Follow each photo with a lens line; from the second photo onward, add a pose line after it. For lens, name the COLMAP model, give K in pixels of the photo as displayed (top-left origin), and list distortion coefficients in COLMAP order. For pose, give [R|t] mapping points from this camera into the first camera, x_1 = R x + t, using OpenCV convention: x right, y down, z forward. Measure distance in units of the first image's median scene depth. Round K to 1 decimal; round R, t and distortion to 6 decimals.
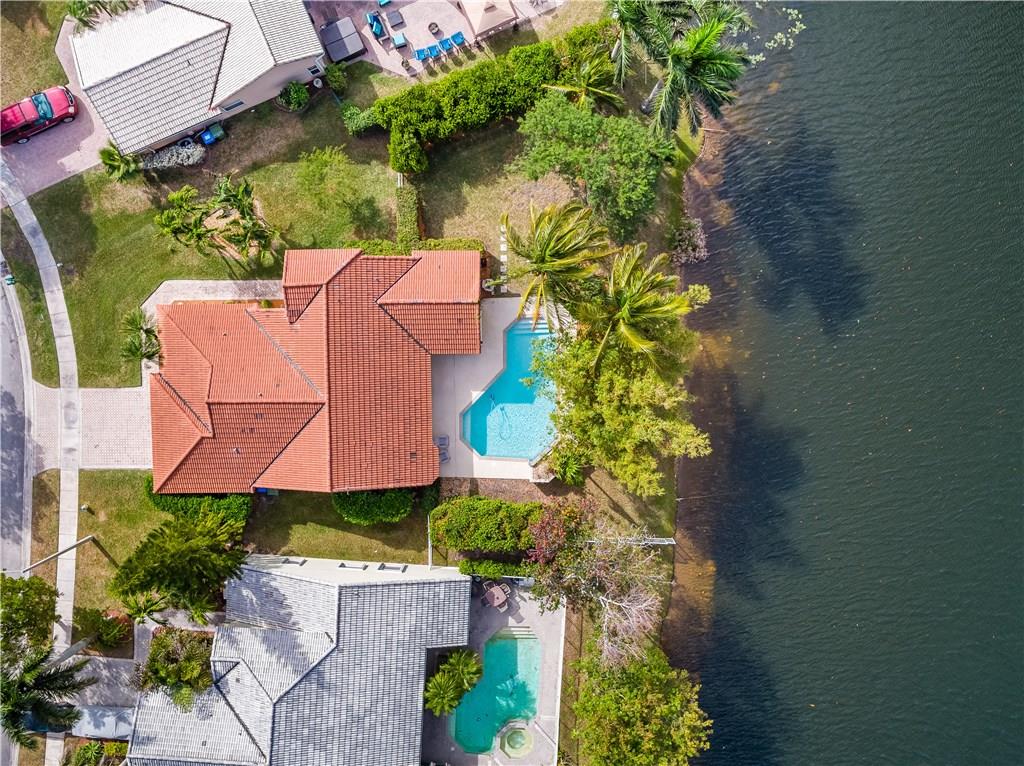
lens RADIAL K [[902.6, 0, 512.0], [0, 902.6, 383.0], [0, 0, 1]] dist [0.005372, 0.007485]
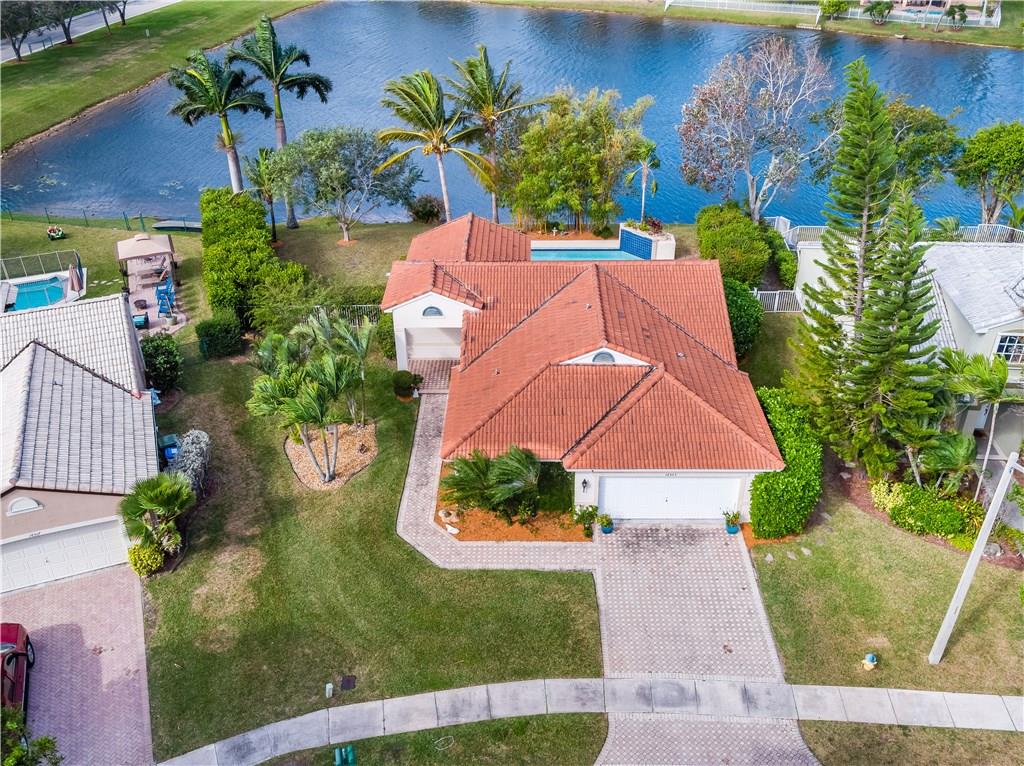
lens RADIAL K [[902.6, 0, 512.0], [0, 902.6, 383.0], [0, 0, 1]] dist [0.005372, 0.007485]
pose [[0.022309, -0.498253, 0.866745, -0.806680], [0.996509, -0.058679, -0.059381, -0.005055], [0.080446, 0.865044, 0.495205, 0.649414]]
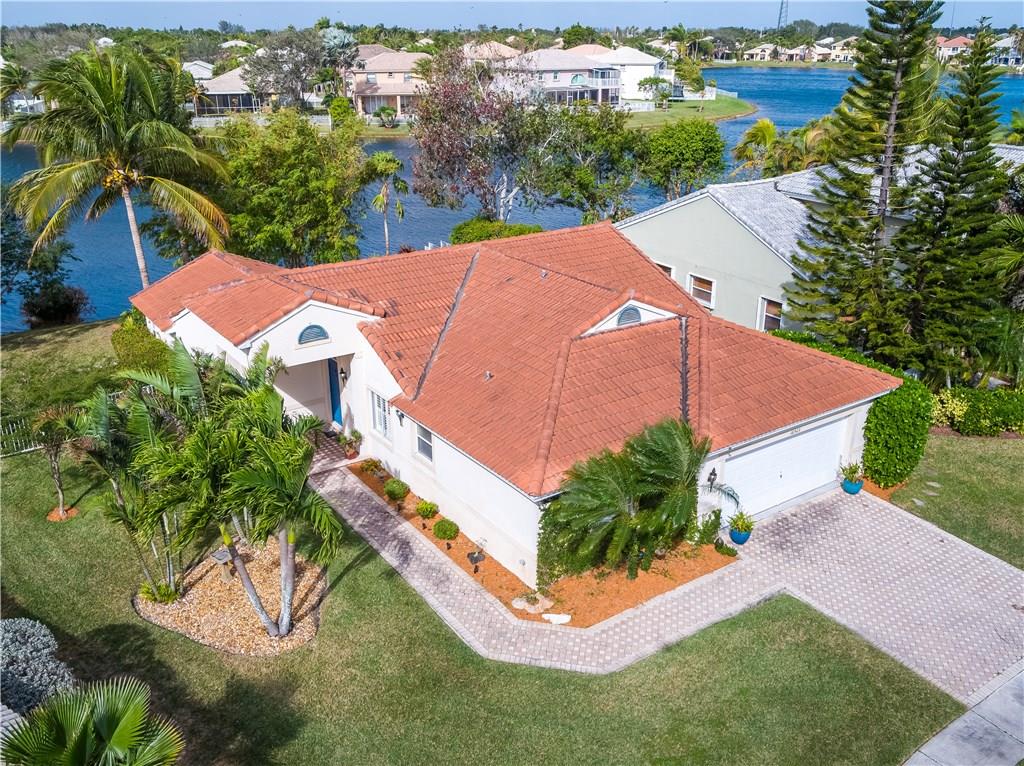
lens RADIAL K [[902.6, 0, 512.0], [0, 902.6, 383.0], [0, 0, 1]] dist [0.005372, 0.007485]
pose [[-0.567426, -0.270404, 0.777759, -0.596821], [0.820123, -0.270078, 0.504436, -0.232794], [0.073654, 0.924088, 0.375014, 0.794025]]
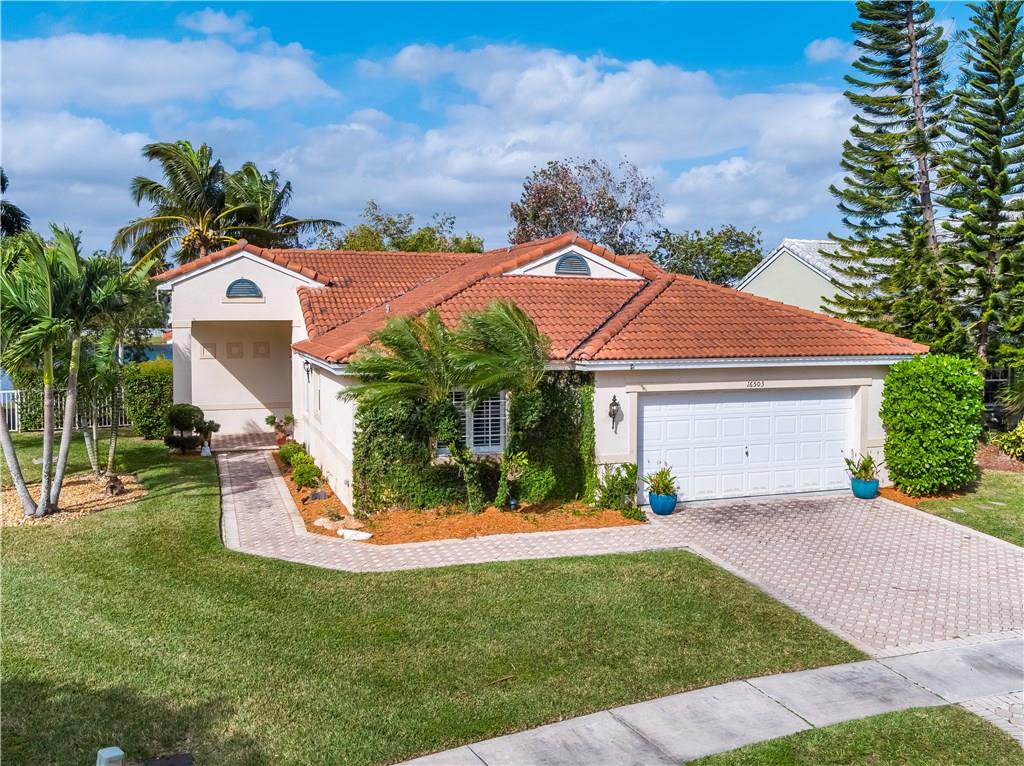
lens RADIAL K [[929.9, 0, 511.4], [0, 929.9, 345.3], [0, 0, 1]] dist [-0.009119, -0.007752]
pose [[-0.312421, -0.006830, 0.949919, -0.632532], [0.947079, -0.079834, 0.310913, -0.113378], [0.073712, 0.996785, 0.031411, 0.937687]]
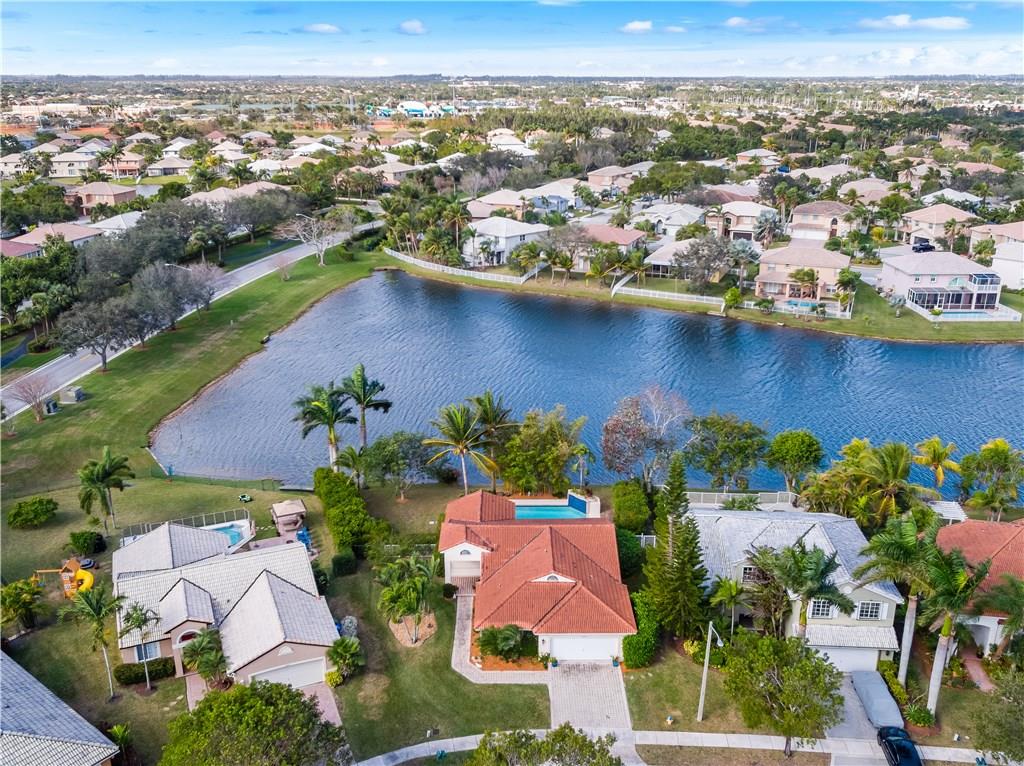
lens RADIAL K [[902.6, 0, 512.0], [0, 902.6, 383.0], [0, 0, 1]] dist [0.005372, 0.007485]
pose [[-0.000130, -0.304564, 0.952492, -1.332294], [0.997496, -0.067406, -0.021417, 0.009345], [0.070726, 0.950104, 0.303810, 0.327695]]
